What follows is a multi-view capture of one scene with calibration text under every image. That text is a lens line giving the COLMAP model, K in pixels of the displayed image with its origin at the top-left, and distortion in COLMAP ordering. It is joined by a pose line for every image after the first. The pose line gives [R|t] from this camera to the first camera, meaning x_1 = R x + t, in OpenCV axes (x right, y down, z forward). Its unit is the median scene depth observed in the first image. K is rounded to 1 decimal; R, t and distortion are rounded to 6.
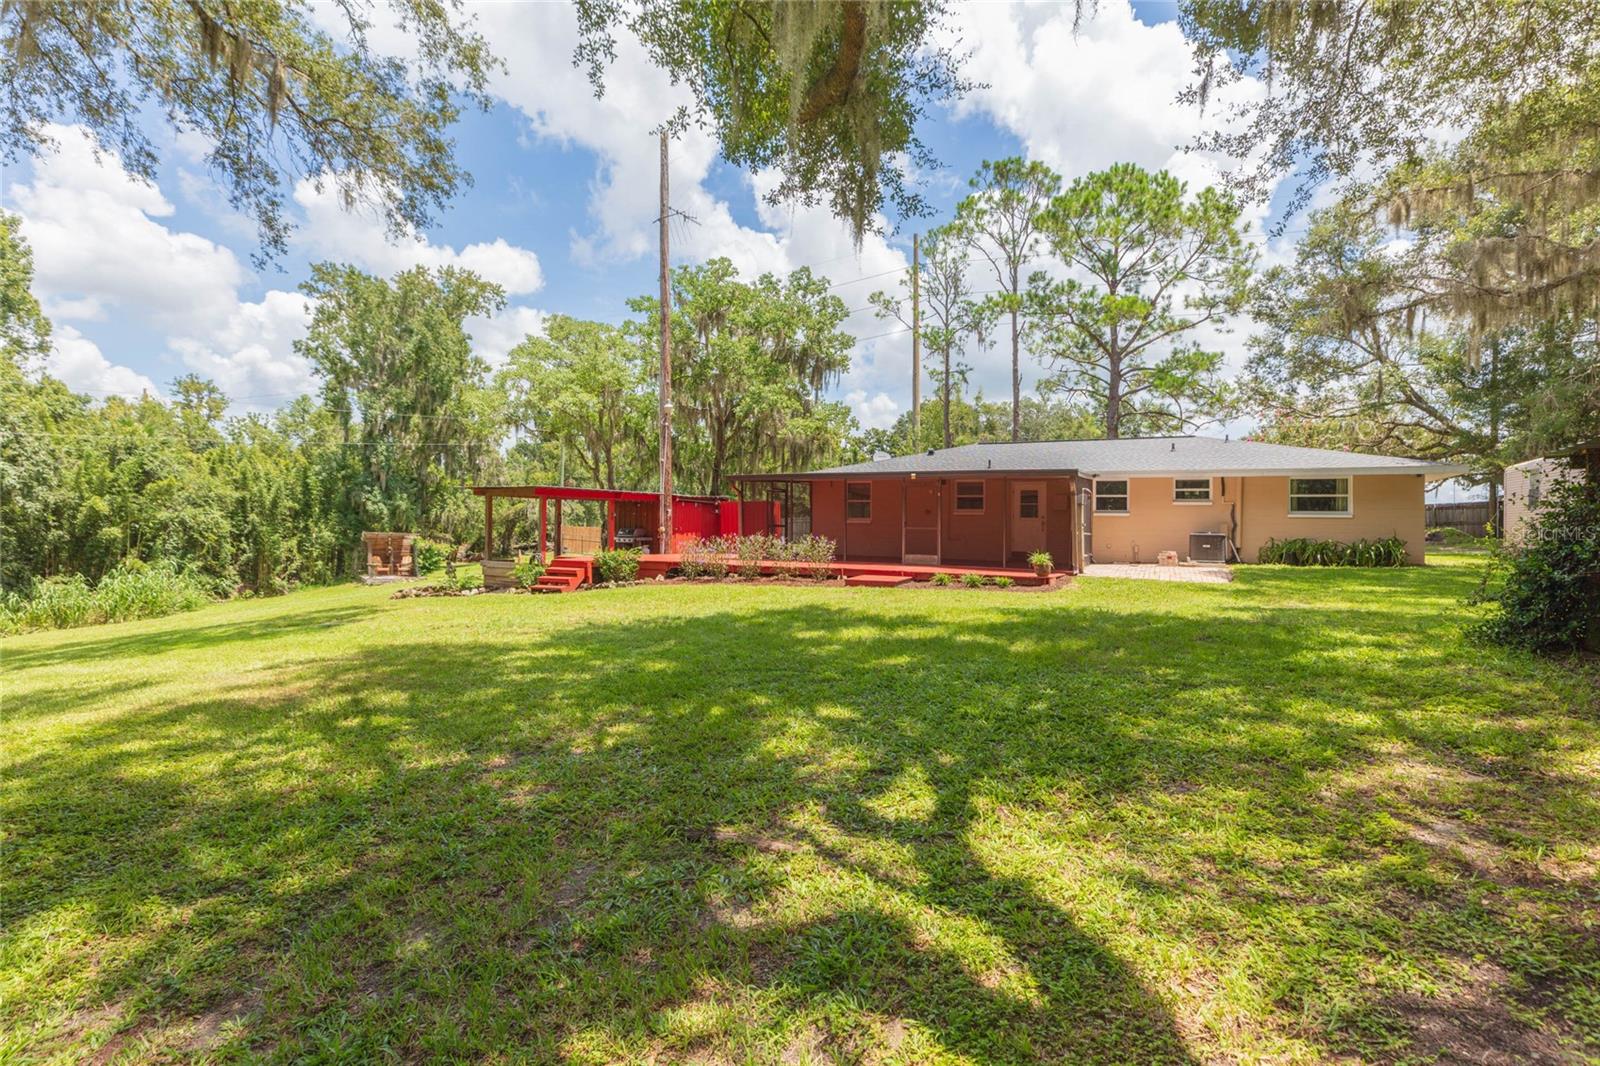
lens RADIAL K [[737.6, 0, 833.3], [0, 737.6, 499.3], [0, 0, 1]] dist [-0.000703, -0.000177]
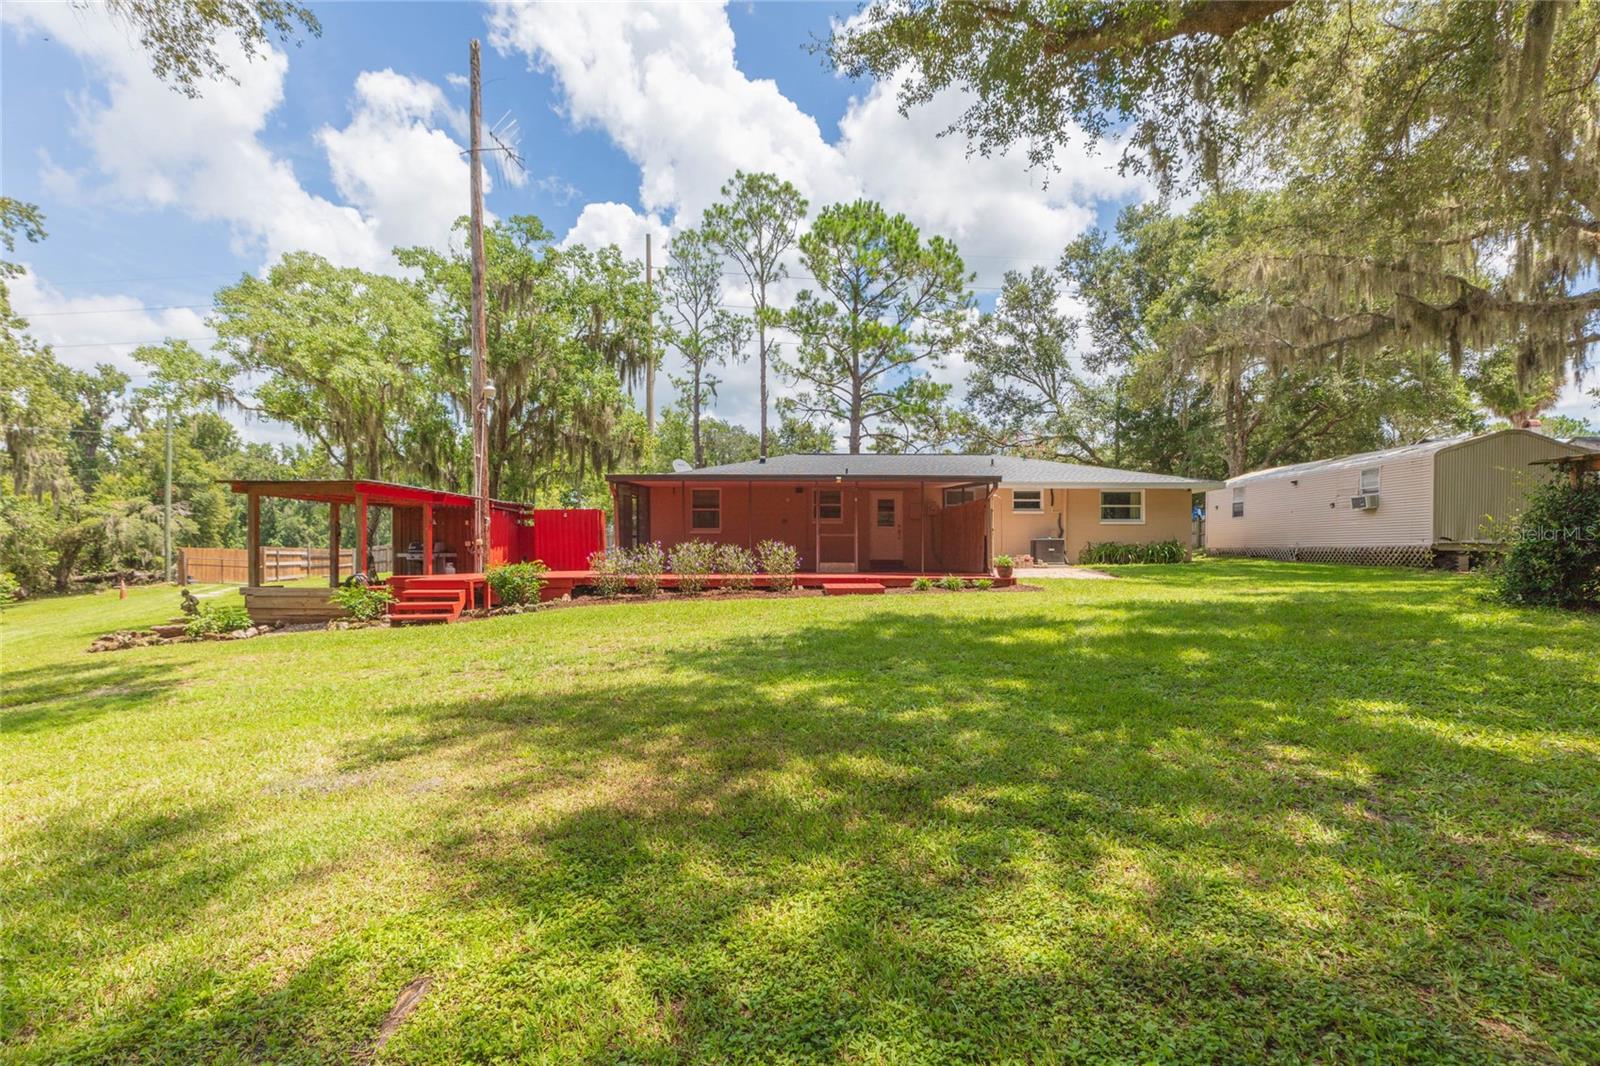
lens RADIAL K [[732.8, 0, 800.0], [0, 732.8, 533.0], [0, 0, 1]] dist [-0.001305, -0.000787]
pose [[0.896675, -0.004889, 0.442663, -0.172971], [-0.002389, 0.999871, 0.015884, 0.011008], [-0.442683, -0.015300, 0.896548, 0.085205]]
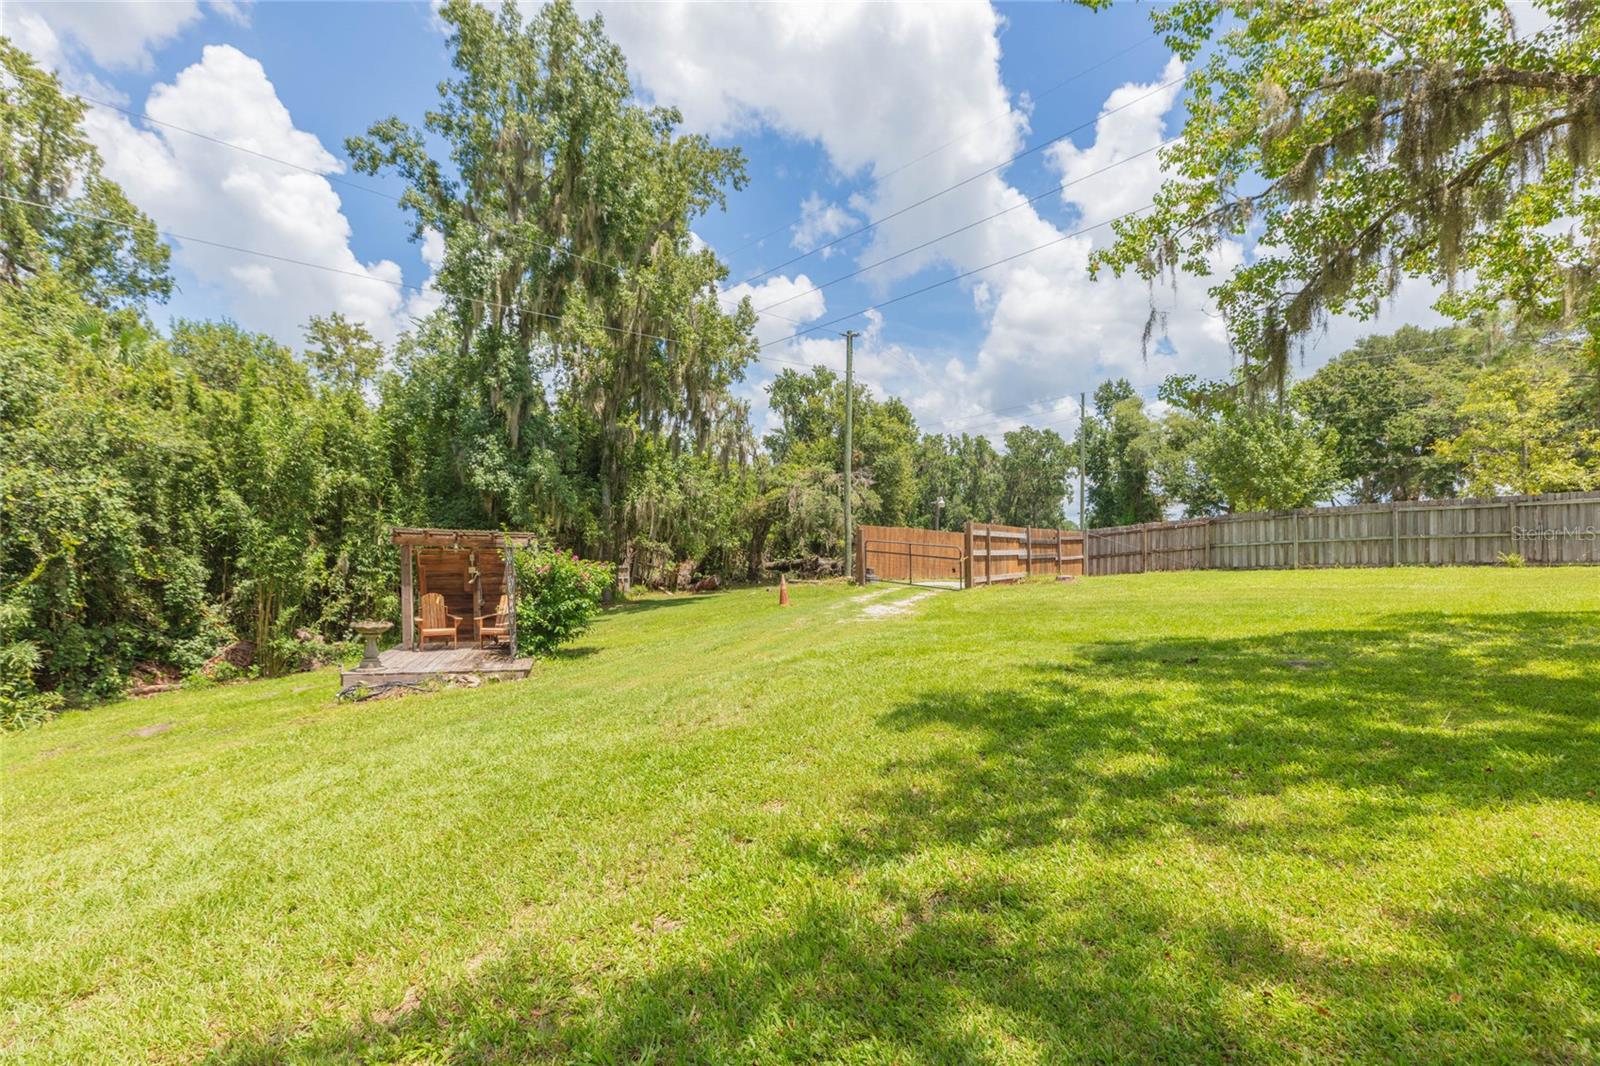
lens RADIAL K [[712.1, 0, 800.0], [0, 712.1, 533.0], [0, 0, 1]] dist [0.010017, 0.000772]
pose [[0.938313, -0.006691, -0.345721, -0.307365], [0.014333, 0.999706, 0.019552, 0.040568], [0.345489, -0.023301, 0.938134, 0.692957]]
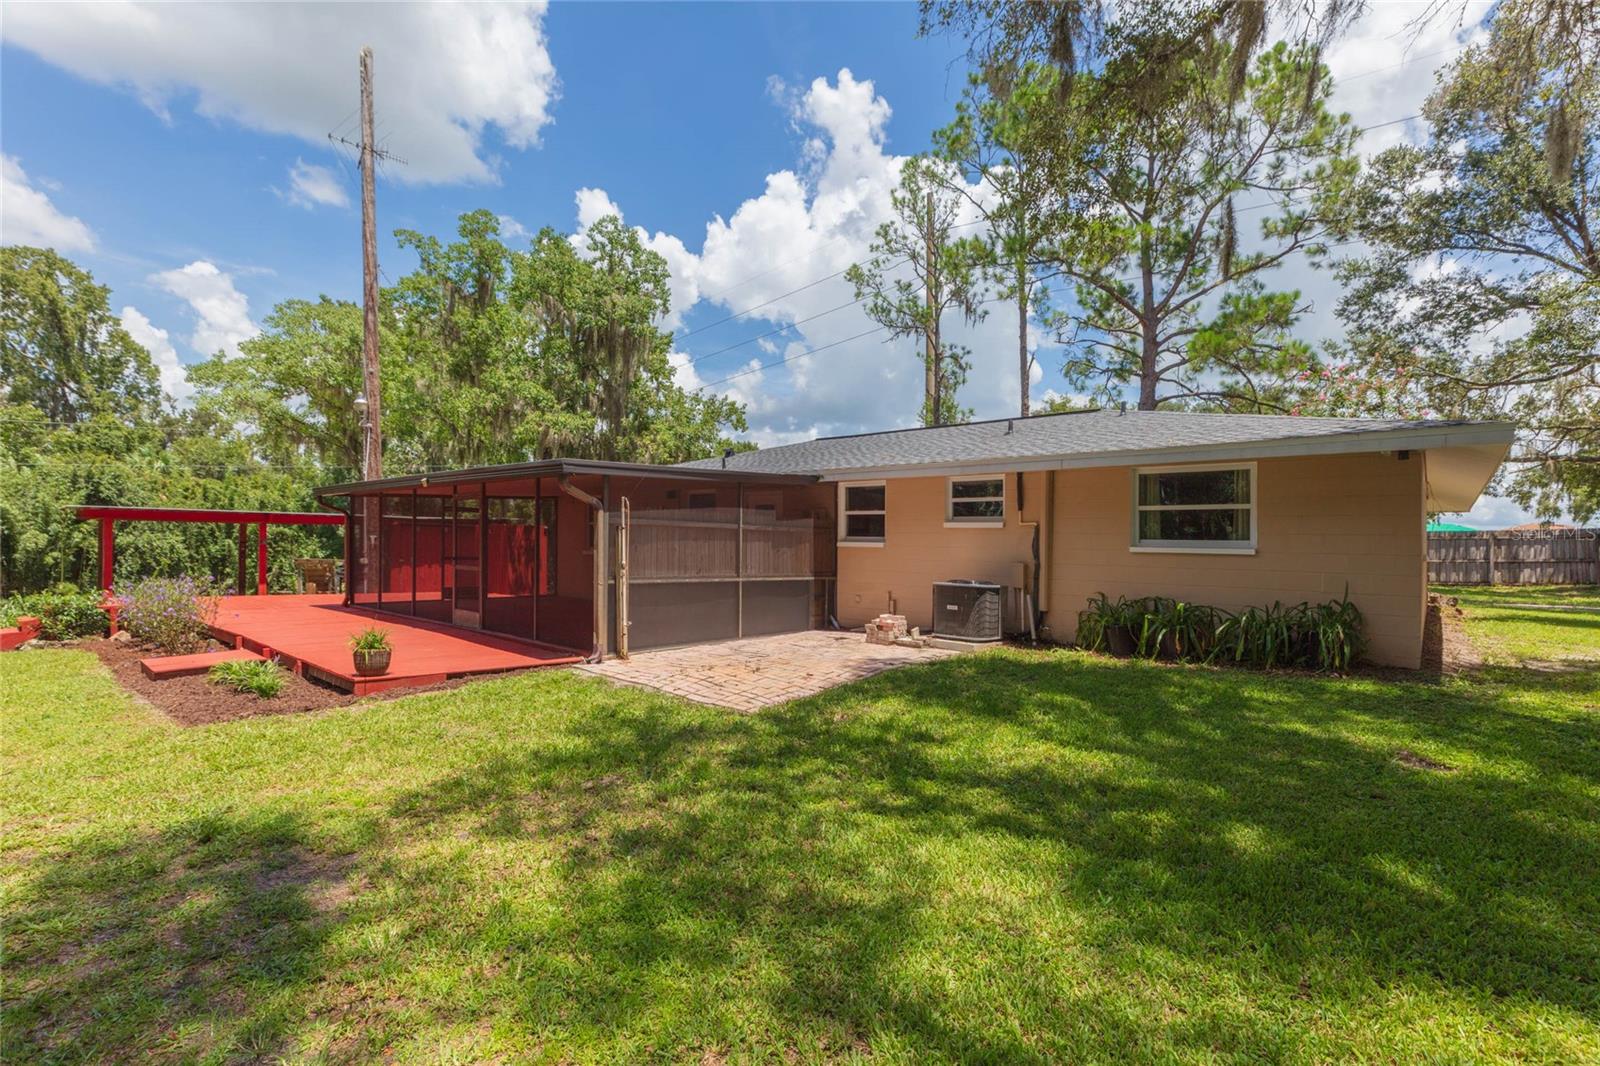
lens RADIAL K [[713.9, 0, 833.9], [0, 713.9, 550.5], [0, 0, 1]] dist [0.000404, 0.004556]
pose [[0.964388, 0.003097, -0.264475, 0.288502], [0.008606, 0.999035, 0.043081, 0.000666], [0.264353, -0.043822, 0.963430, 0.253447]]
